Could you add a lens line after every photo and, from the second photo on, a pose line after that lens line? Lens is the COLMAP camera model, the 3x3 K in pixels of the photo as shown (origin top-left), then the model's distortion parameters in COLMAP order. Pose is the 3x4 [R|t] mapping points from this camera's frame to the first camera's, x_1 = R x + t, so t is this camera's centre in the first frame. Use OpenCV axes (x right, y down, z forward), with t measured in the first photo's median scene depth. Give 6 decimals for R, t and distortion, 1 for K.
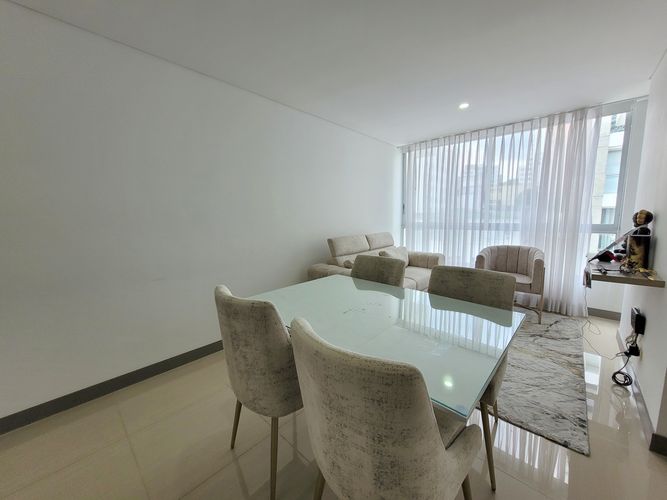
lens RADIAL K [[262.2, 0, 335.6], [0, 262.2, 247.0], [0, 0, 1]] dist [-0.005556, 0.001337]
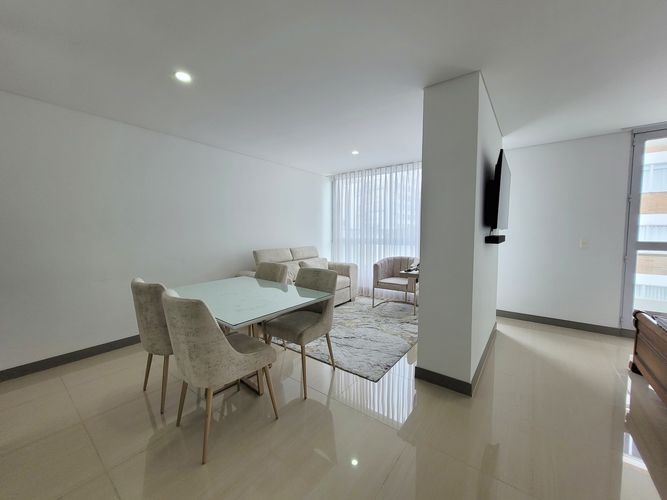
lens RADIAL K [[262.2, 0, 338.5], [0, 262.2, 246.3], [0, 0, 1]] dist [-0.005556, 0.001337]
pose [[0.994513, 0.003188, 0.104561, 0.303179], [0.003076, 0.998212, -0.059688, 0.027484], [-0.104564, 0.059683, 0.992726, -0.353339]]
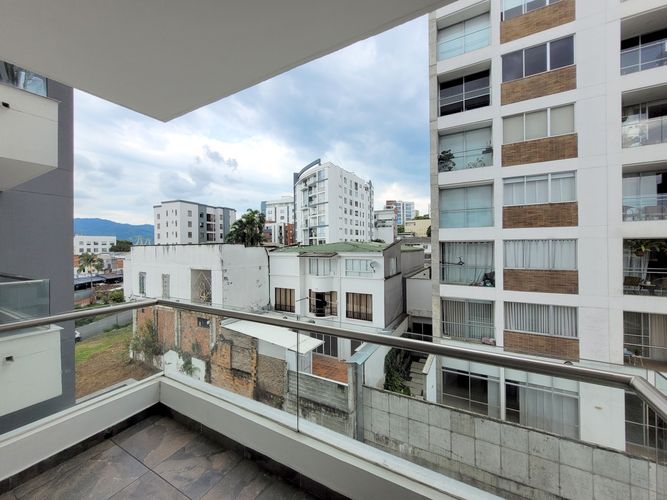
lens RADIAL K [[262.2, 0, 334.4], [0, 262.2, 245.6], [0, 0, 1]] dist [-0.005556, 0.001337]
pose [[0.973802, 0.001282, 0.227395, 2.001665], [0.025595, 0.993012, -0.115204, -0.118175], [-0.225954, 0.118006, 0.966964, 0.410084]]
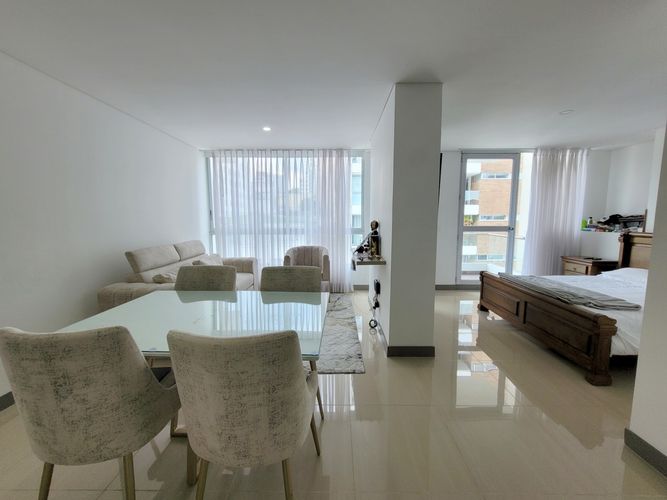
lens RADIAL K [[262.2, 0, 339.5], [0, 262.2, 247.6], [0, 0, 1]] dist [-0.005556, 0.001337]
pose [[0.737586, -0.066580, 0.671963, -0.098234], [0.075582, 0.997014, 0.015824, -0.007080], [-0.671010, 0.039117, 0.740416, -0.068816]]
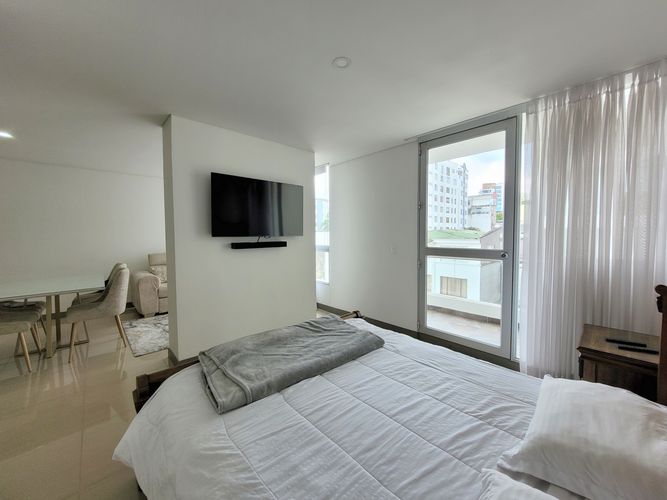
lens RADIAL K [[262.2, 0, 338.3], [0, 262.2, 246.5], [0, 0, 1]] dist [-0.005556, 0.001337]
pose [[0.997191, 0.005374, -0.074701, 1.506520], [-0.010683, 0.997430, -0.070850, 0.028330], [0.074128, 0.071449, 0.994686, -0.580568]]
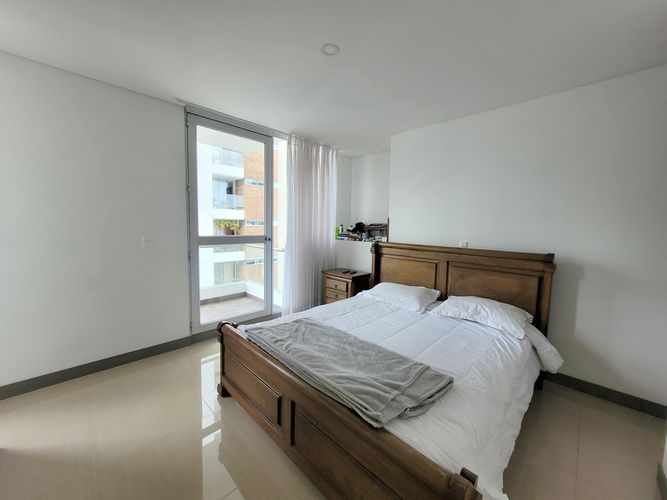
lens RADIAL K [[262.2, 0, 333.7], [0, 262.2, 245.3], [0, 0, 1]] dist [-0.005556, 0.001337]
pose [[0.027704, -0.066795, 0.997382, 0.726157], [0.097414, 0.993196, 0.063809, -0.039795], [-0.994858, 0.095392, 0.034022, 0.104085]]
